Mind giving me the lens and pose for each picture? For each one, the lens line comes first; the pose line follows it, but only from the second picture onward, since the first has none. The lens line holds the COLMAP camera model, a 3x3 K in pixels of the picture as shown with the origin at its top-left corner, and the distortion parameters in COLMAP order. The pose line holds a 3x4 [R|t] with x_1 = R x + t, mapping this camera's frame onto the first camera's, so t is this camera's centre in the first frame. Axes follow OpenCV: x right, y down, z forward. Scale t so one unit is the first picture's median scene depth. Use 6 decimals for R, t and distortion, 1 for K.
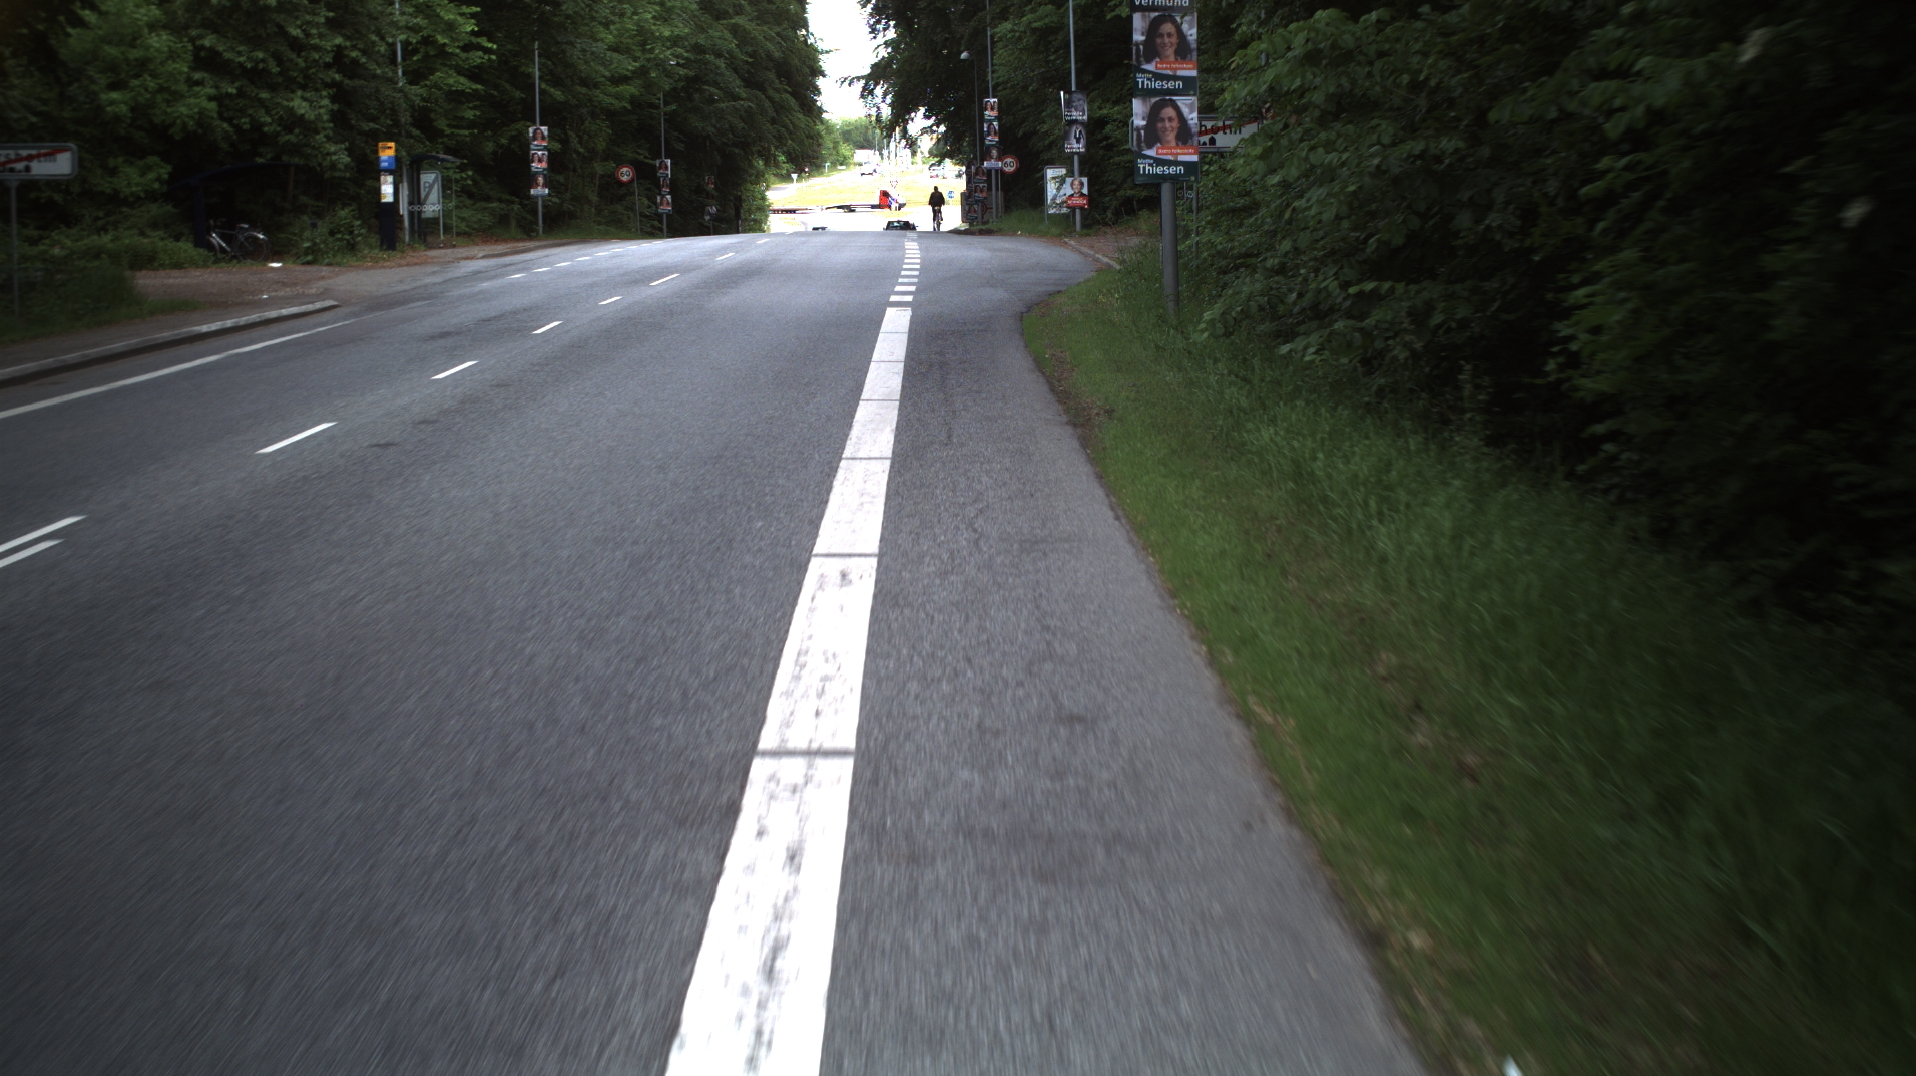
lens RADIAL K [[3328.6, 0, 958.0], [0, 3328.6, 538.0], [0, 0, 1]] dist [-0.281814, 0.381096]
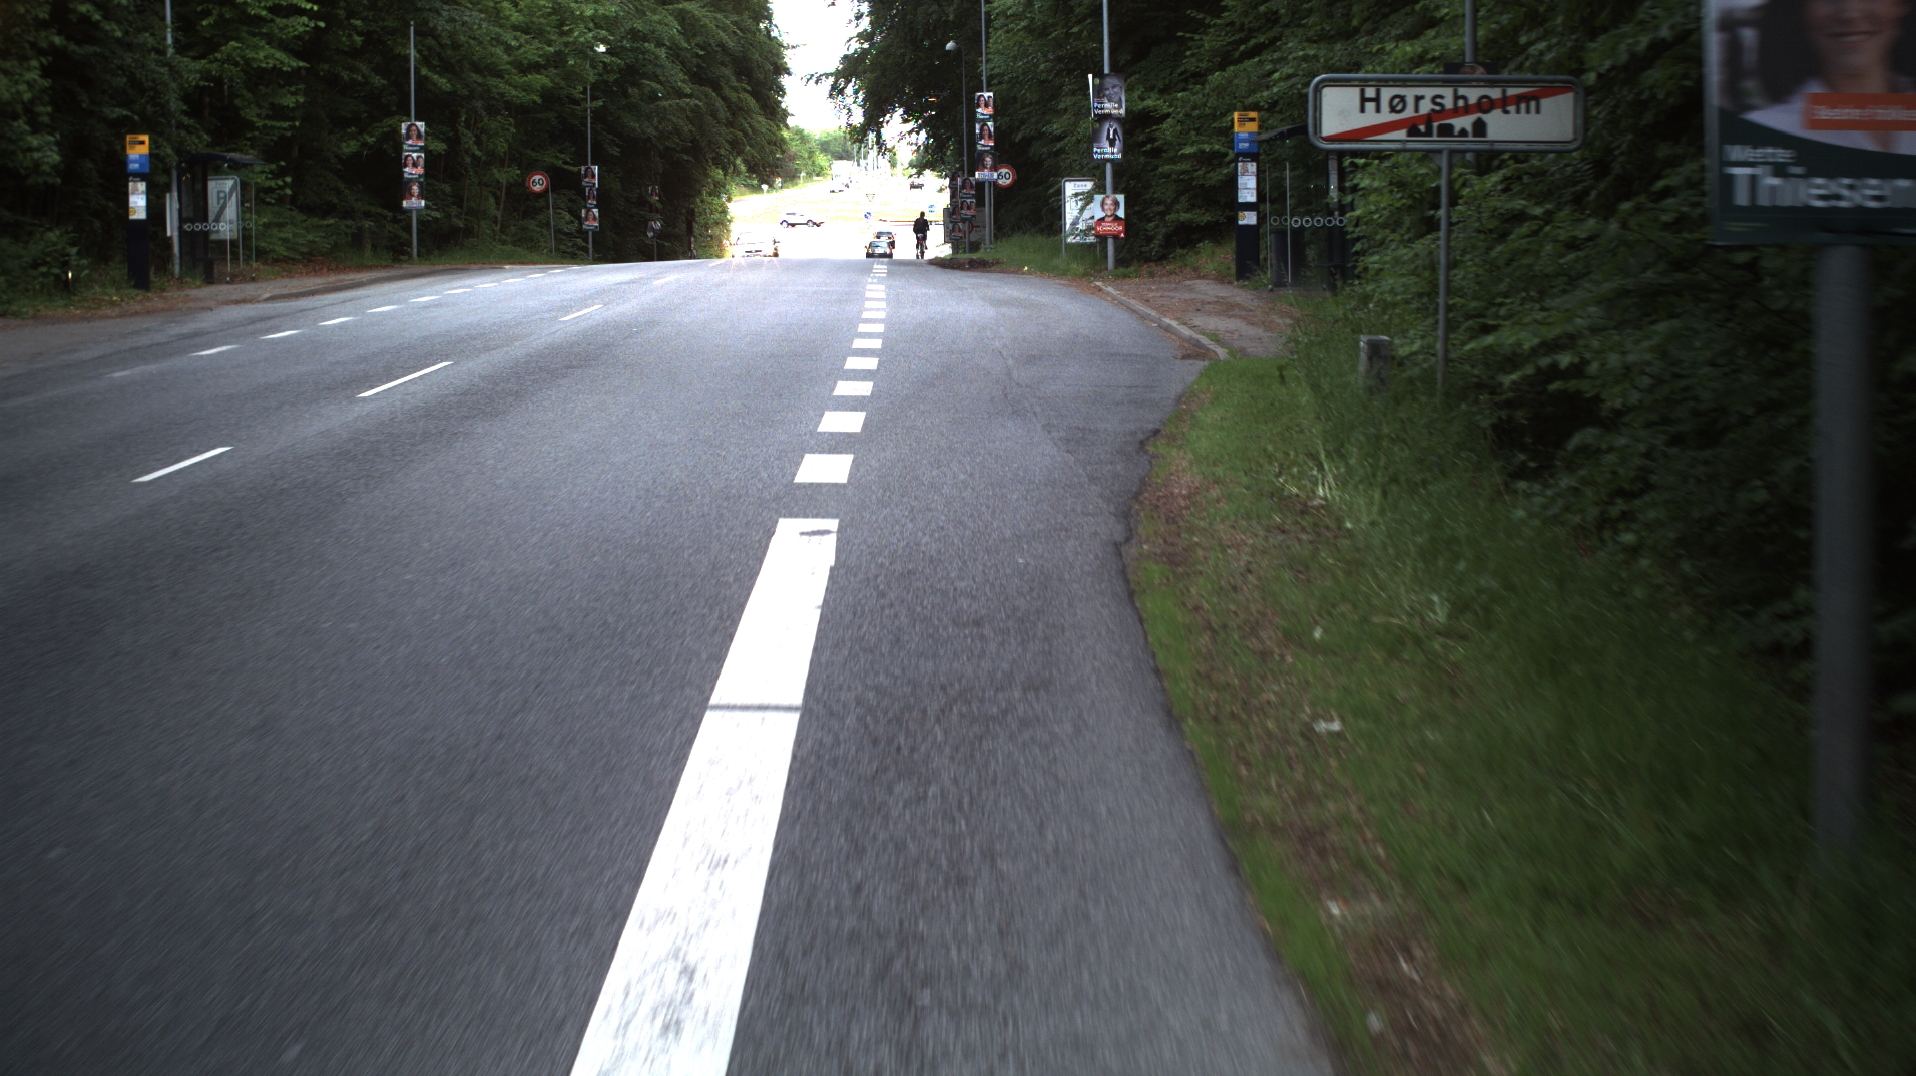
lens RADIAL K [[3328.6, 0, 958.0], [0, 3328.6, 538.0], [0, 0, 1]] dist [-0.281814, 0.381096]
pose [[0.999916, 0.010881, 0.007086, -0.001137], [-0.010854, 0.999934, -0.003829, -0.030701], [-0.007127, 0.003752, 0.999968, 0.277752]]
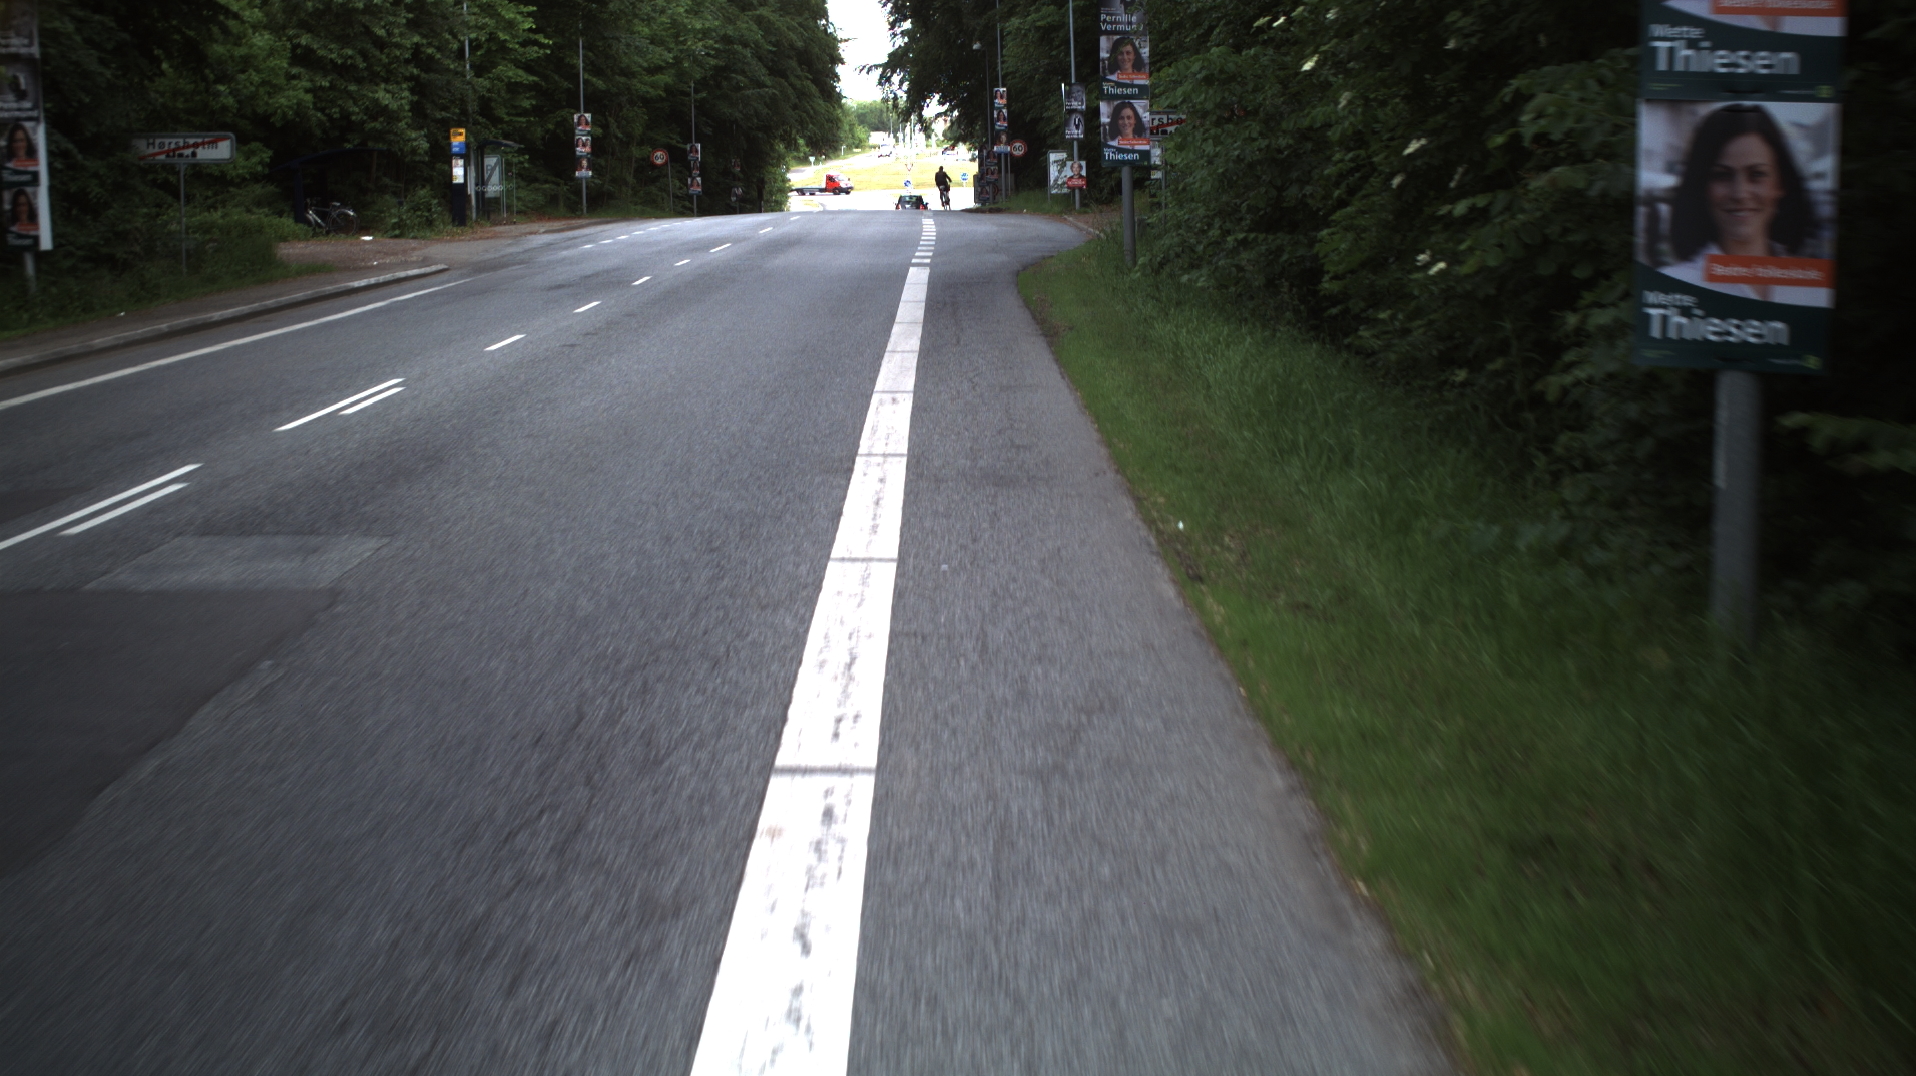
lens RADIAL K [[3328.6, 0, 958.0], [0, 3328.6, 538.0], [0, 0, 1]] dist [-0.281814, 0.381096]
pose [[0.999991, -0.000079, -0.004291, 0.000879], [0.000102, 0.999986, 0.005283, 0.011690], [0.004290, -0.005283, 0.999977, -0.110812]]
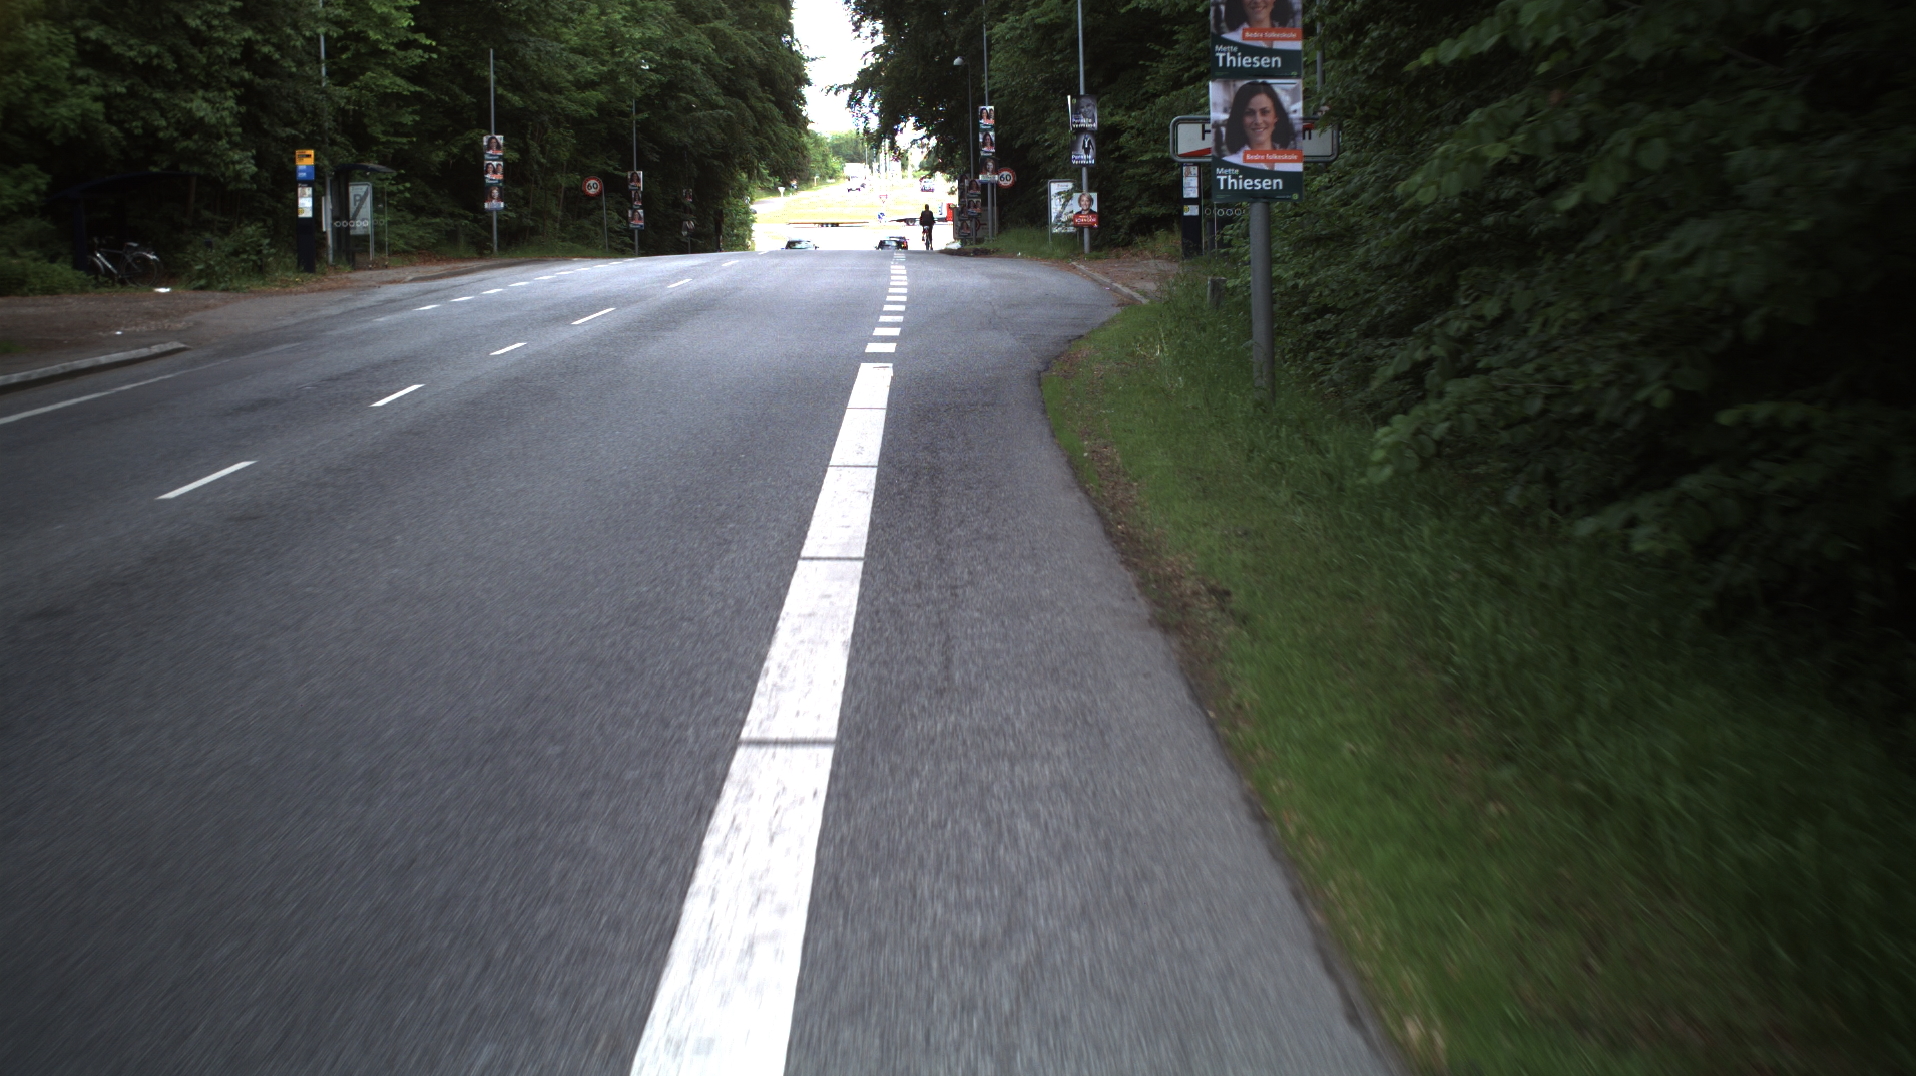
lens RADIAL K [[3328.6, 0, 958.0], [0, 3328.6, 538.0], [0, 0, 1]] dist [-0.281814, 0.381096]
pose [[0.999987, 0.004011, 0.003224, -0.000681], [-0.003997, 0.999983, -0.004197, -0.012271], [-0.003241, 0.004184, 0.999986, 0.111287]]
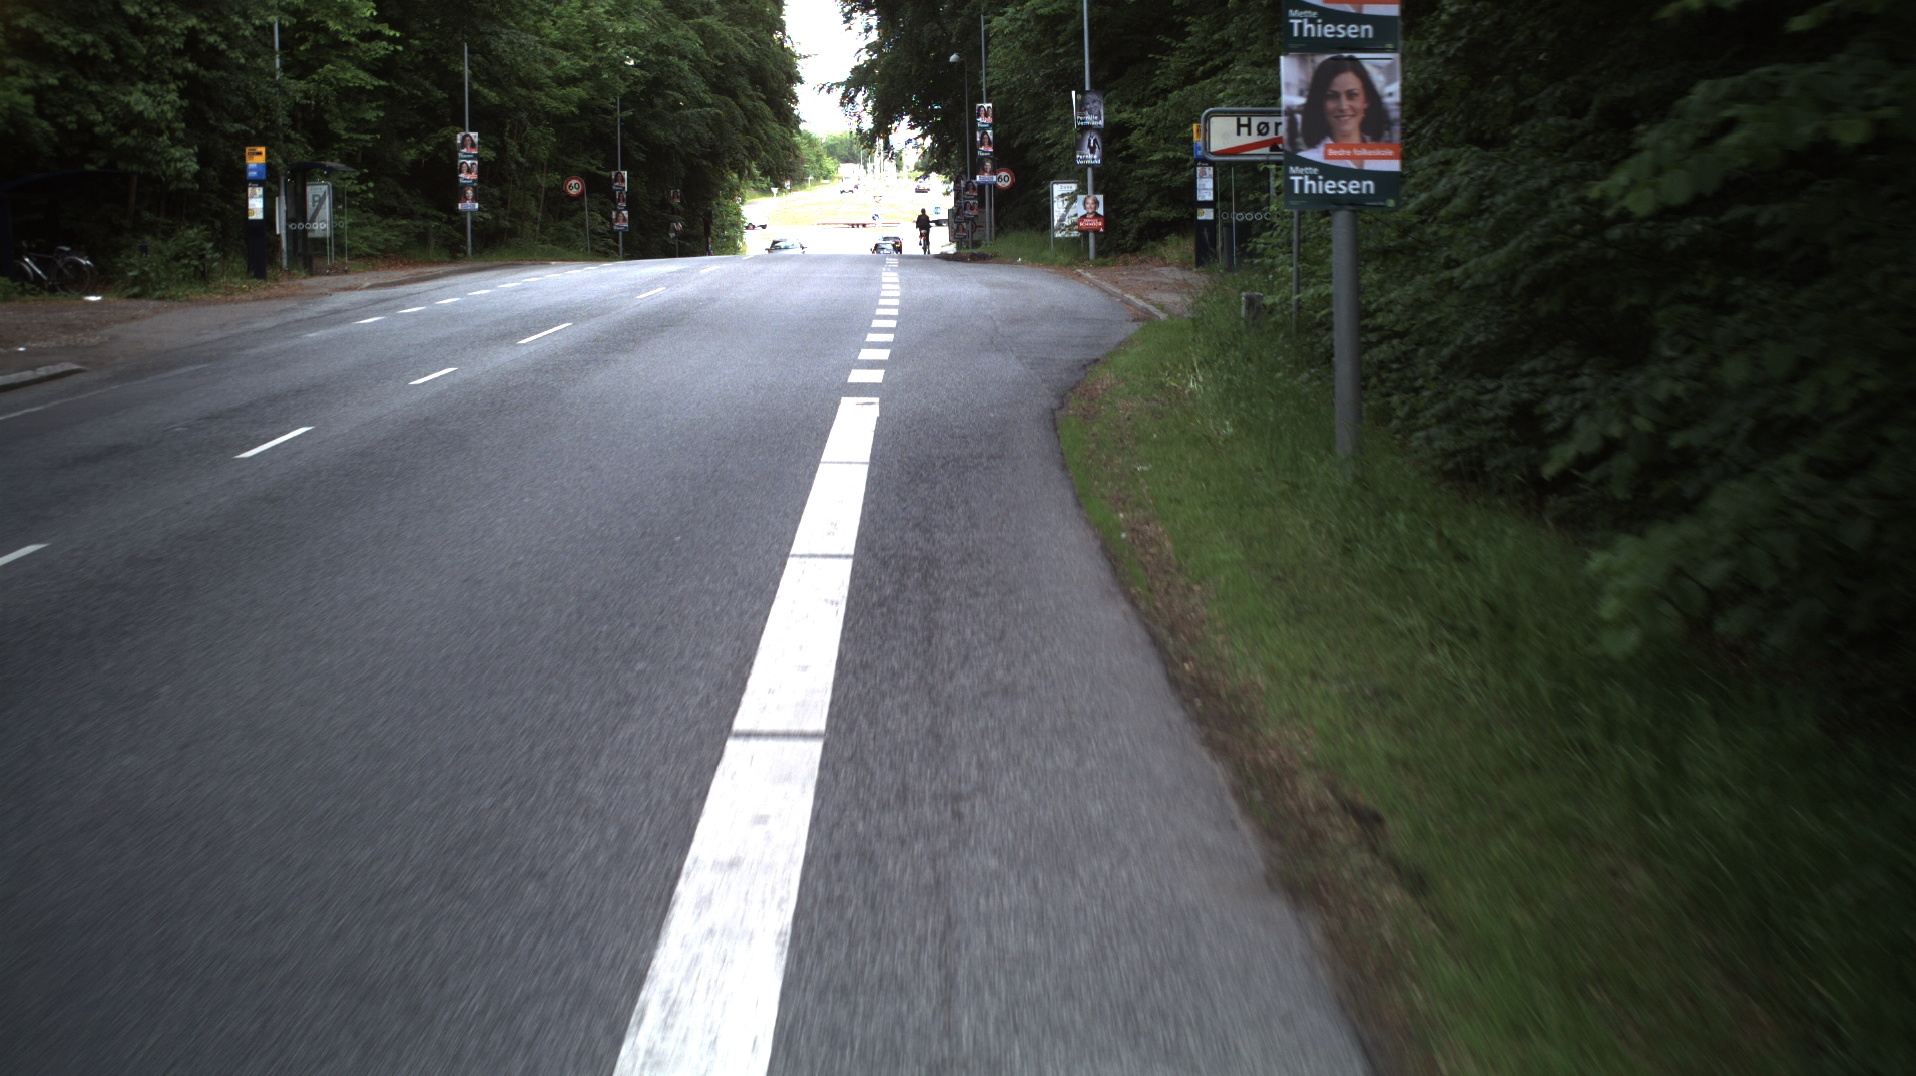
lens RADIAL K [[3328.6, 0, 958.0], [0, 3328.6, 538.0], [0, 0, 1]] dist [-0.281814, 0.381096]
pose [[0.999967, 0.006445, 0.004966, -0.000891], [-0.006423, 0.999969, -0.004487, -0.018451], [-0.004995, 0.004455, 0.999978, 0.166575]]
